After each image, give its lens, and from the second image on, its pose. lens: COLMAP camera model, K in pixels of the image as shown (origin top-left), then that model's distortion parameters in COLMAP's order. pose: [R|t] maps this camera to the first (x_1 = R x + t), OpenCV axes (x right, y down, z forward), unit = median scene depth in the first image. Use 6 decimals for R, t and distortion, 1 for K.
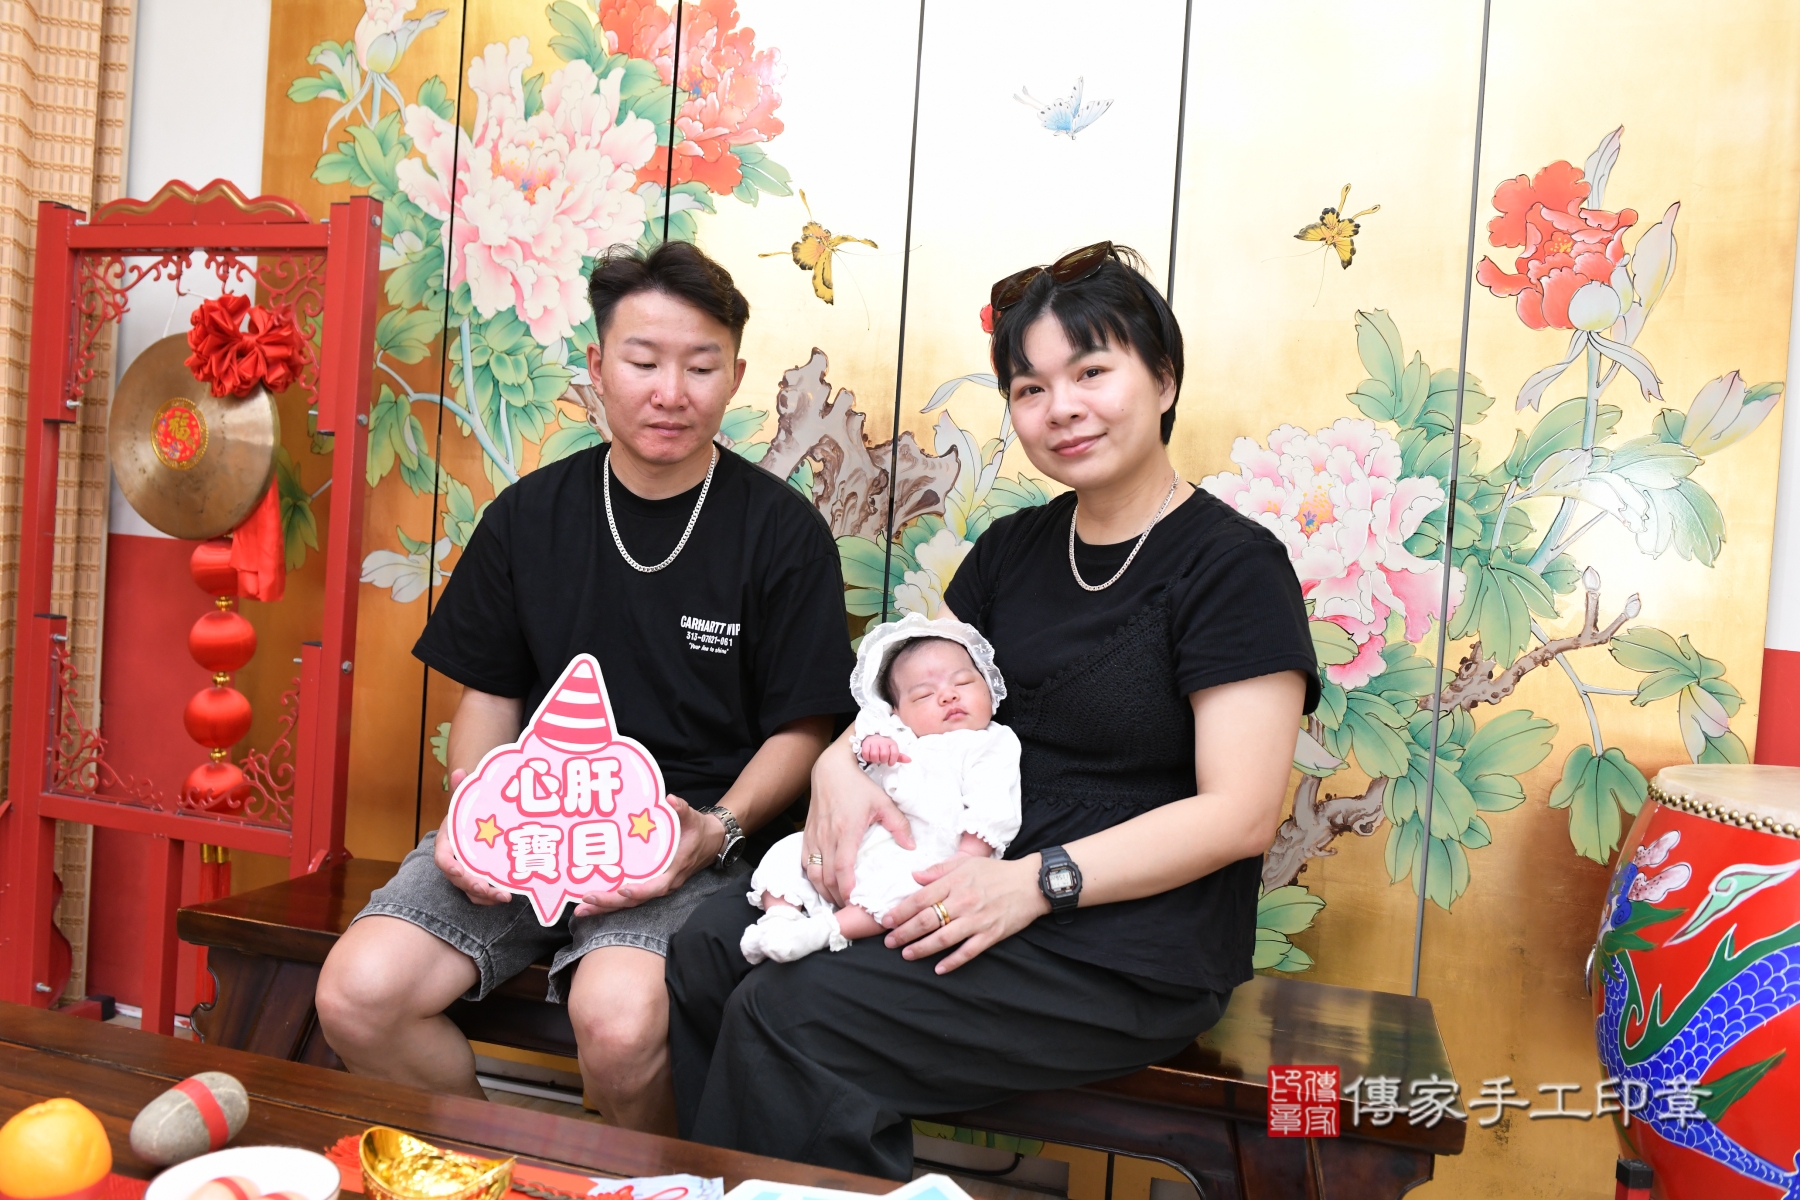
lens RADIAL K [[1442.1, 0, 895.7], [0, 1442.1, 598.2], [0, 0, 1]] dist [-0.029950, 0.002938]
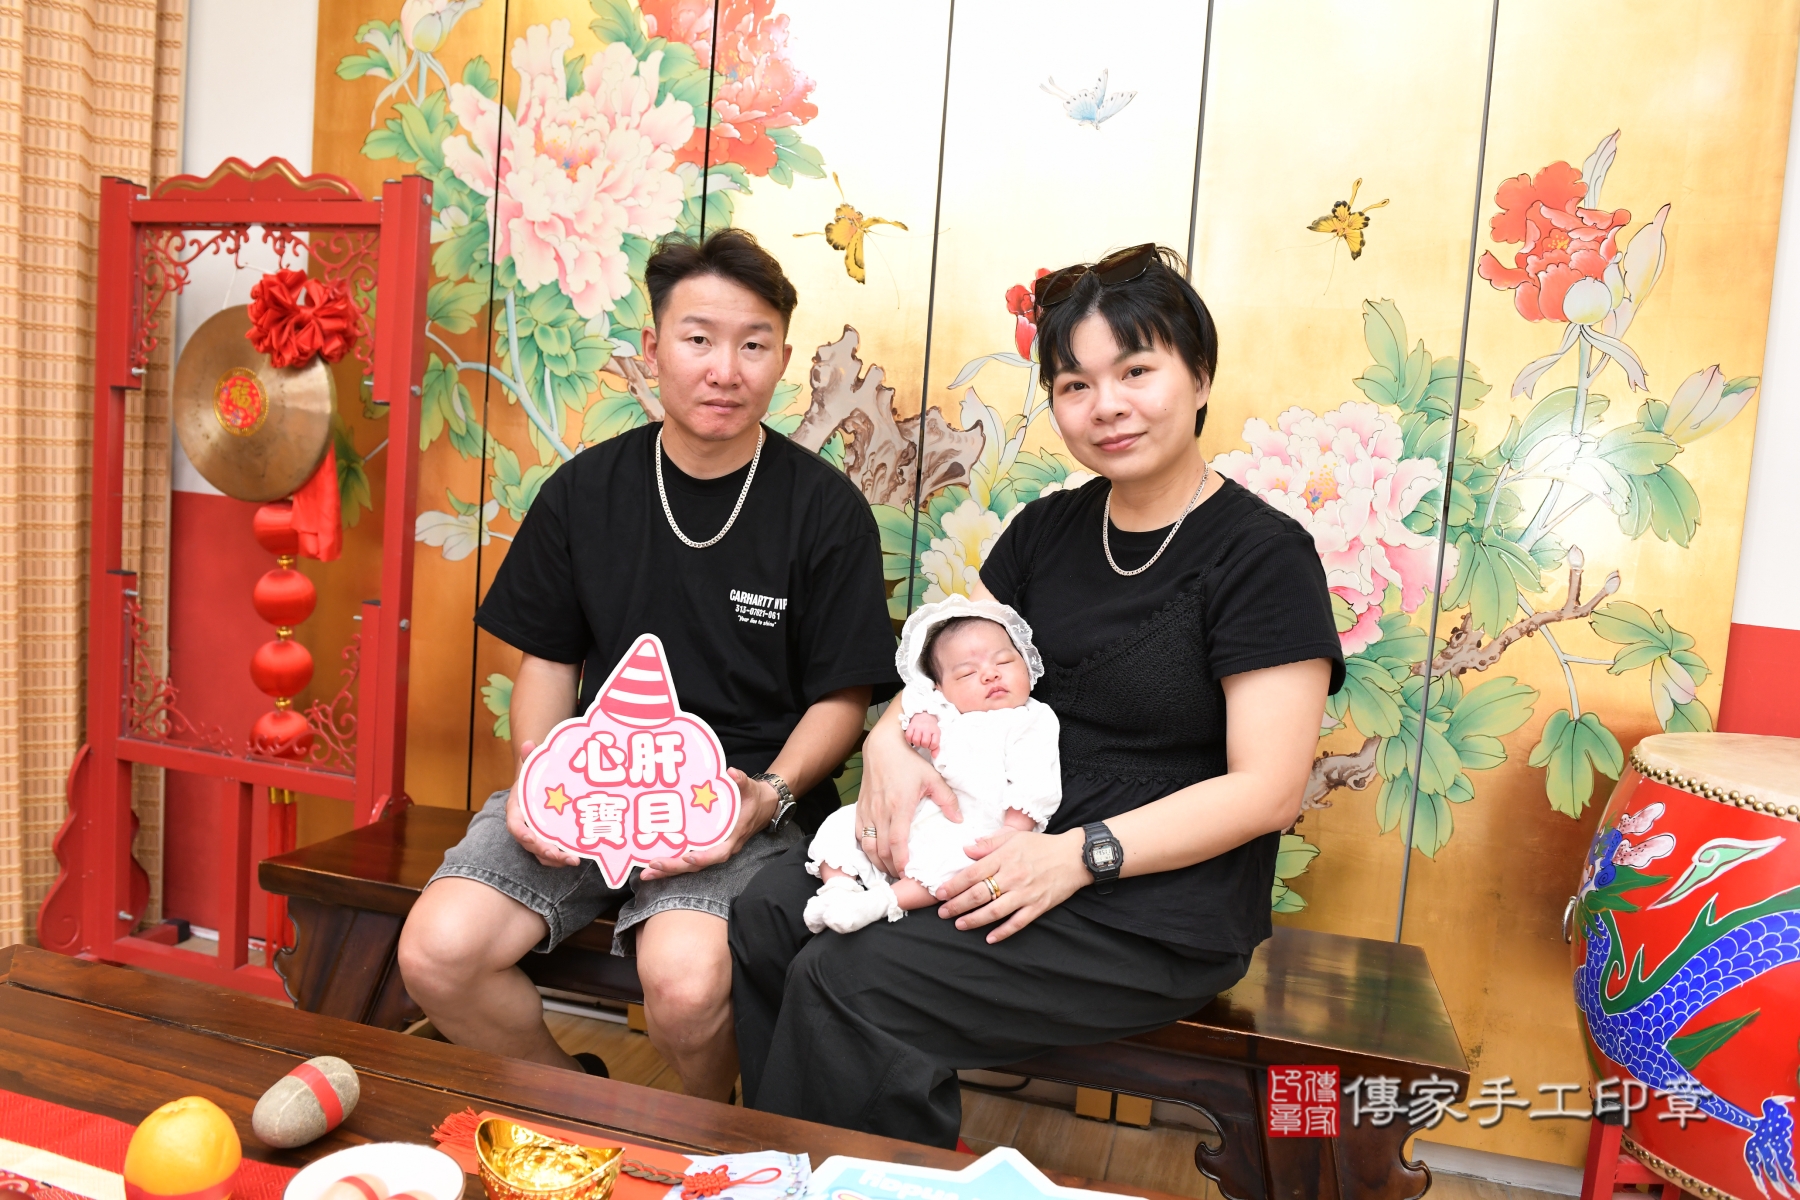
lens RADIAL K [[1322.2, 0, 896.4], [0, 1322.2, 601.0], [0, 0, 1]] dist [-0.045978, 0.000446]
pose [[0.999812, 0.005544, 0.018582, -0.036115], [-0.006700, 0.998009, 0.062711, -0.032682], [-0.018197, -0.062824, 0.997859, 0.024240]]
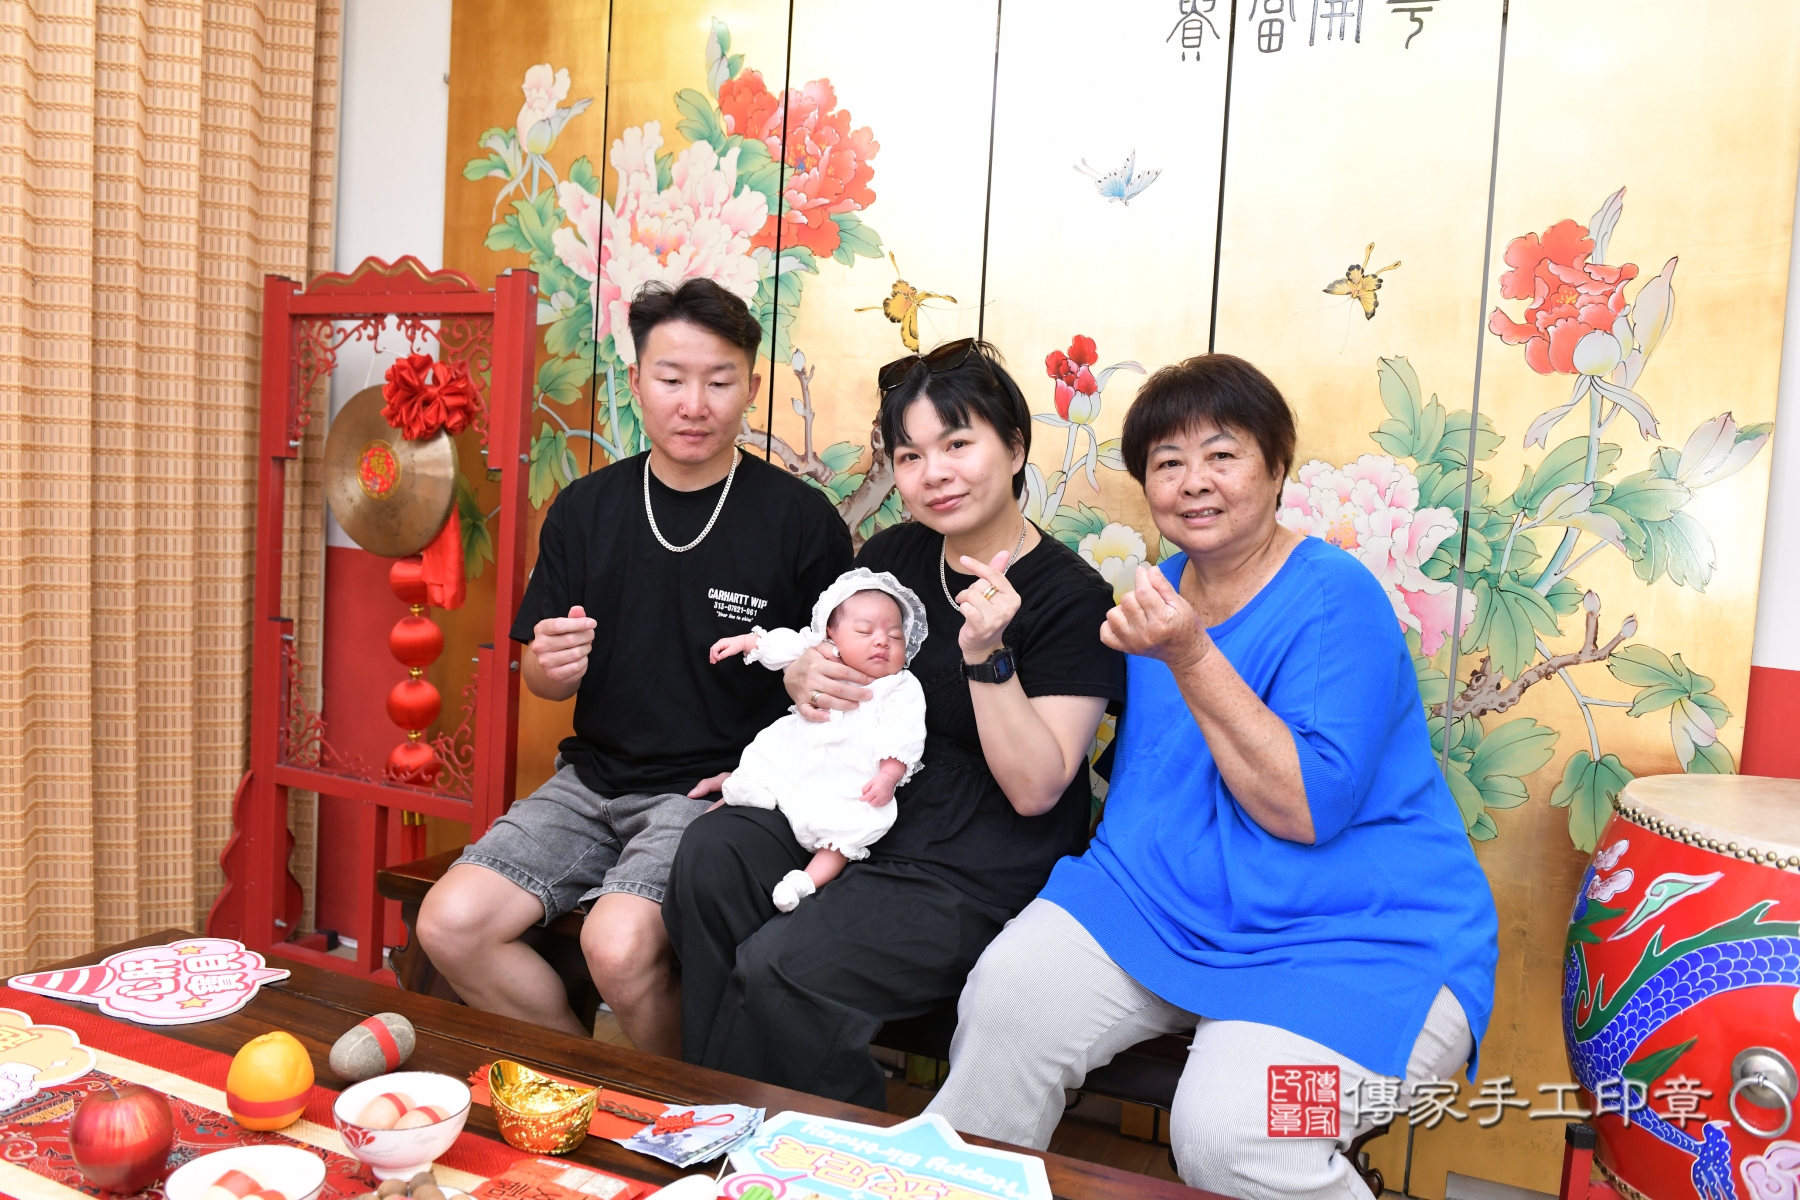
lens RADIAL K [[1379.6, 0, 894.0], [0, 1379.6, 598.4], [0, 0, 1]] dist [-0.036352, -0.003120]
pose [[0.992593, 0.000522, -0.121488, 0.068784], [0.003703, 0.999396, 0.034551, -0.046088], [0.121433, -0.034745, 0.991991, -0.092843]]
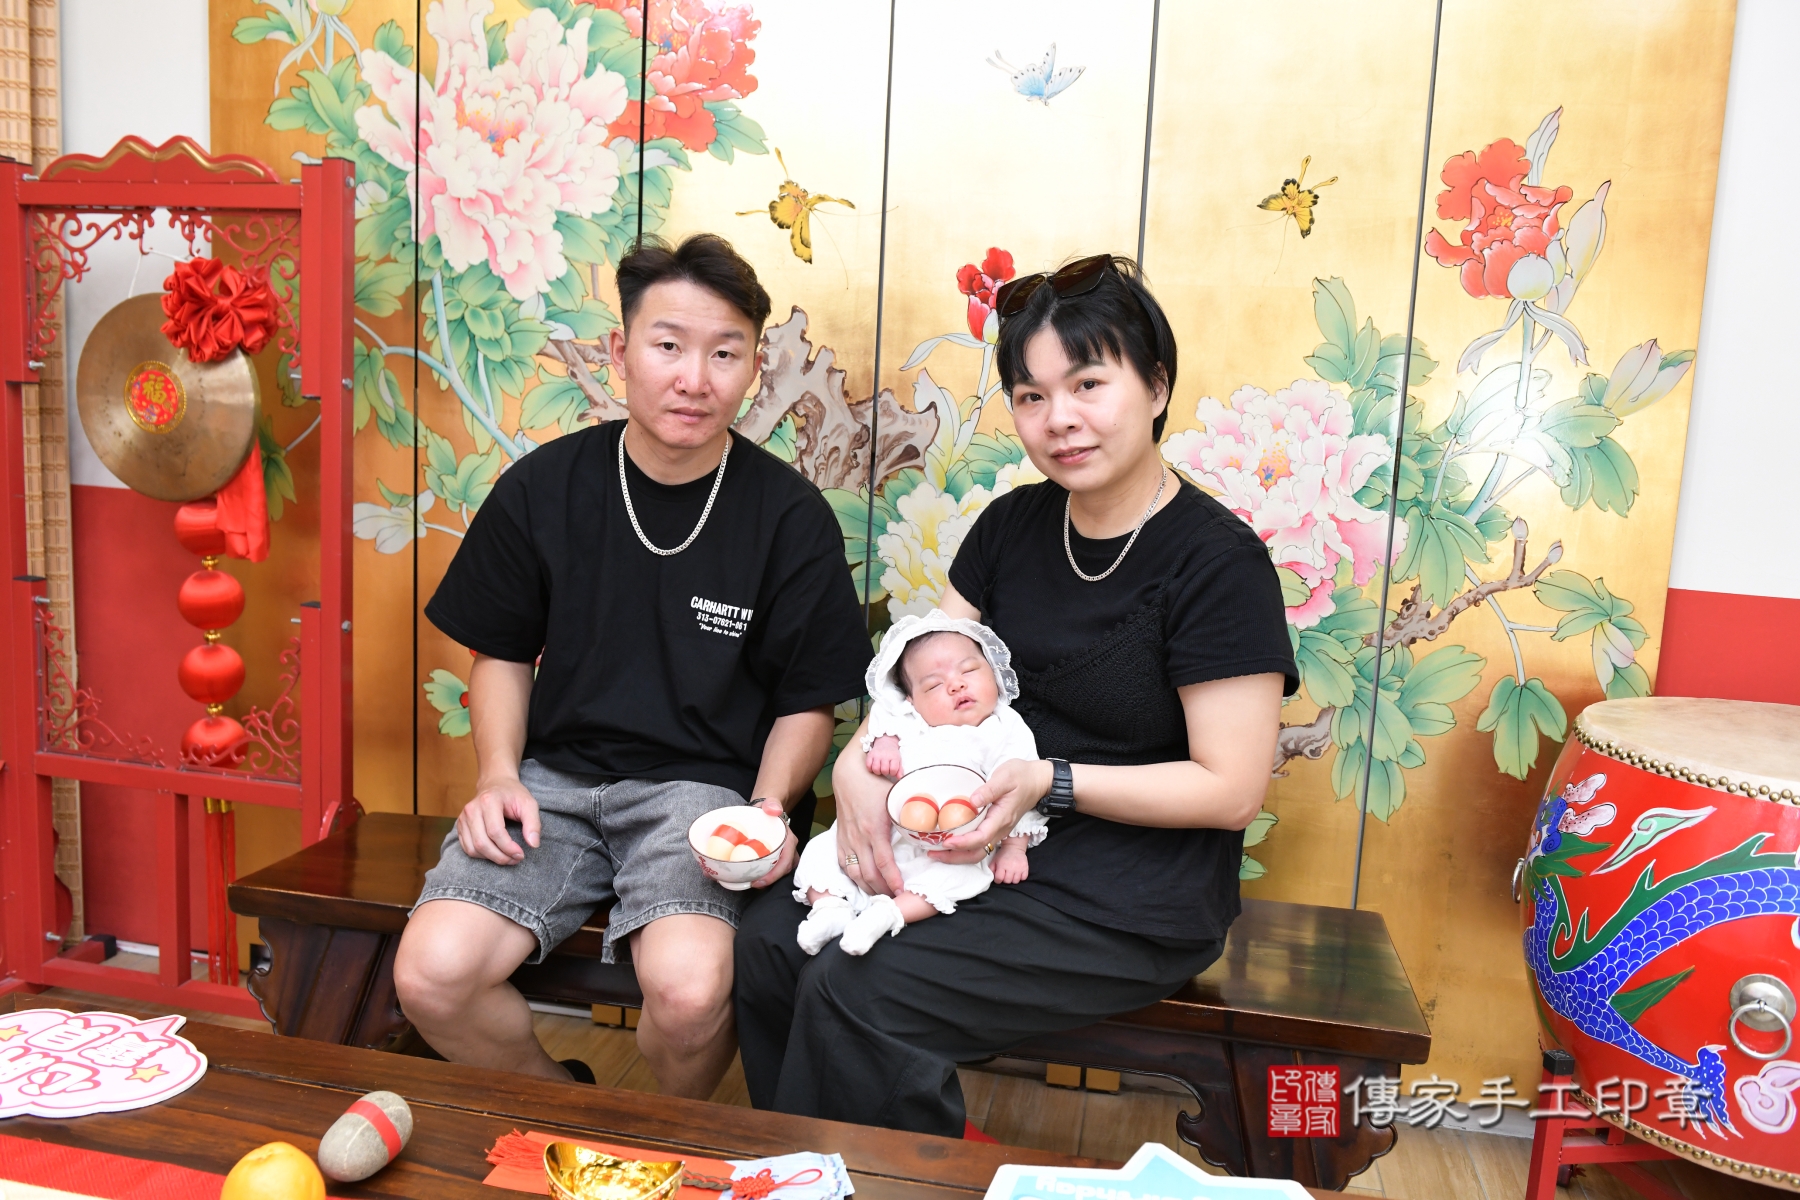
lens RADIAL K [[1427.4, 0, 897.6], [0, 1427.4, 601.3], [0, 0, 1]] dist [-0.031411, 0.000559]
pose [[0.995633, -0.029452, 0.088581, -0.078154], [0.018944, 0.992926, 0.117214, -0.080861], [-0.091407, -0.115024, 0.989148, -0.039645]]
